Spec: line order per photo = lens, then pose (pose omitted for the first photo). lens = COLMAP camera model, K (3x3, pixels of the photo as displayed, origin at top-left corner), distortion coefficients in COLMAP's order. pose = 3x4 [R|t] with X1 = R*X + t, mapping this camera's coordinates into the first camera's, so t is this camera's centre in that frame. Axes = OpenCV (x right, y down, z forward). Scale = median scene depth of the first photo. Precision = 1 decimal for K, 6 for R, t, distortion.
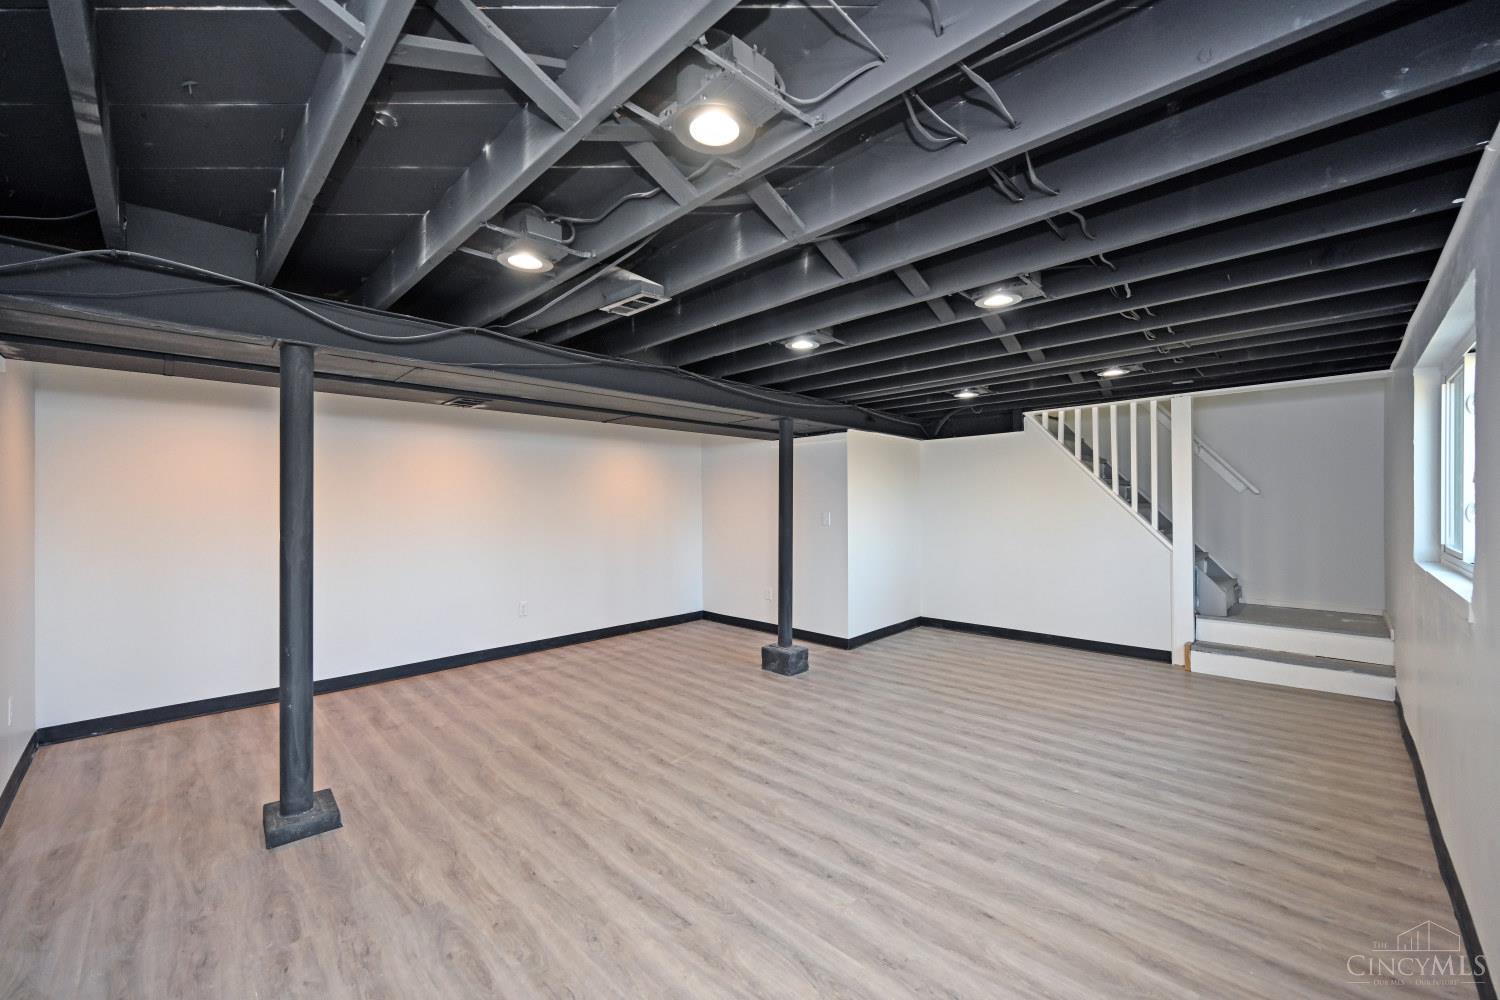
lens RADIAL K [[591.2, 0, 756.0], [0, 591.2, 503.1], [0, 0, 1]] dist [0.001727, 0.000011]
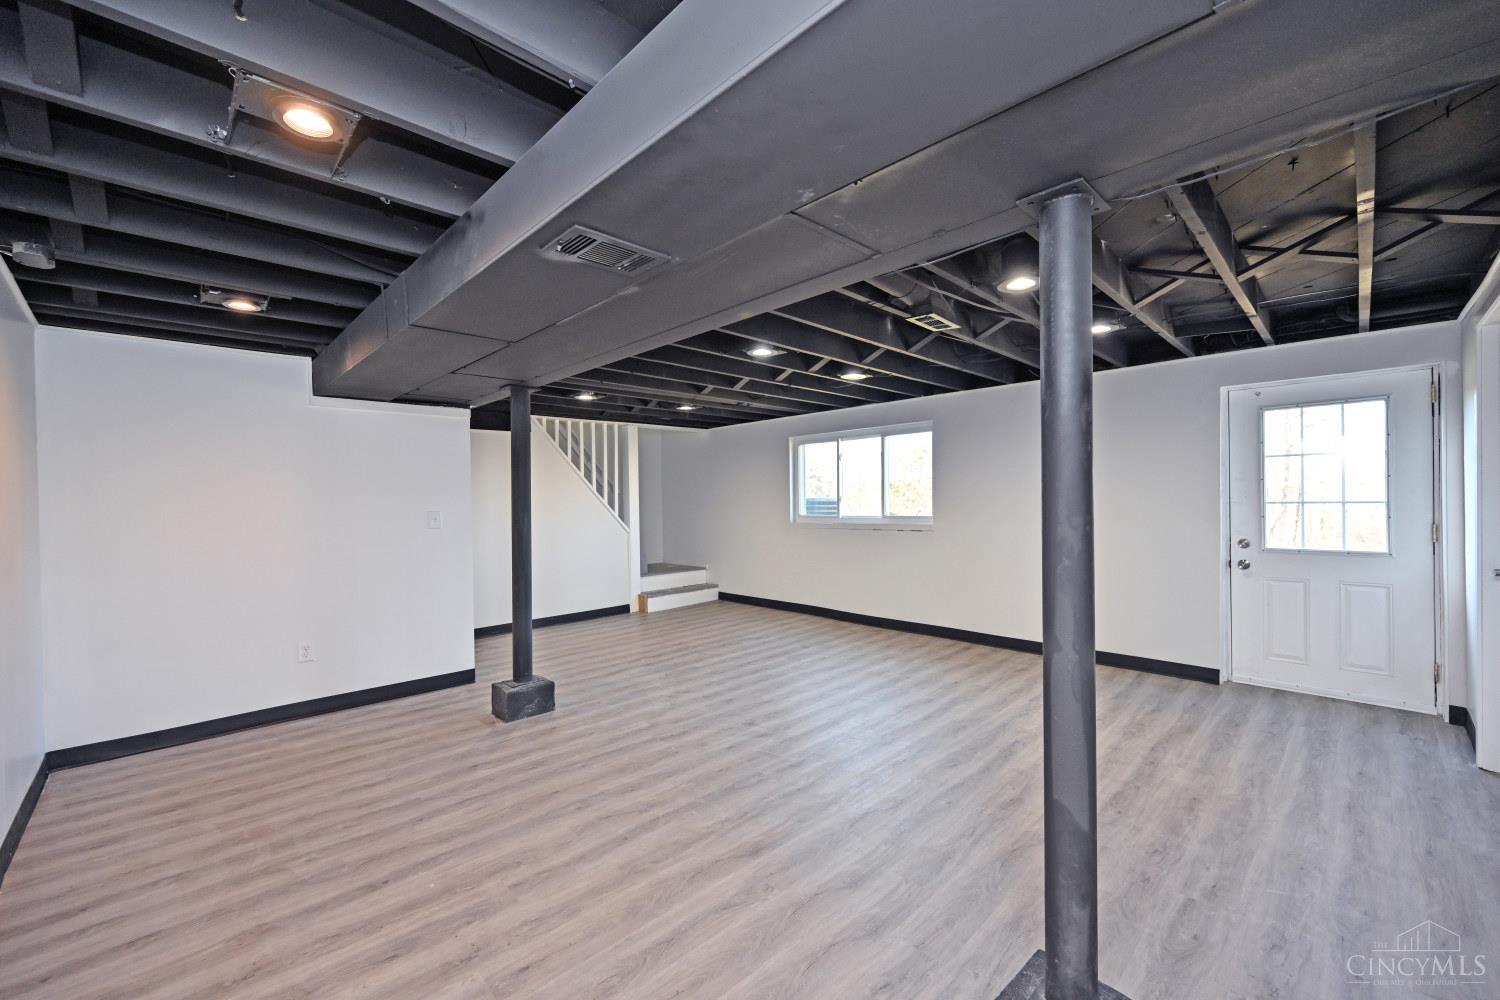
lens RADIAL K [[591.2, 0, 756.0], [0, 591.2, 499.8], [0, 0, 1]] dist [0.001727, 0.000011]
pose [[0.014775, 0.006926, 0.999867, -0.893231], [0.013409, 0.999885, -0.007124, 0.019702], [-0.999801, 0.013512, 0.014681, 0.849470]]
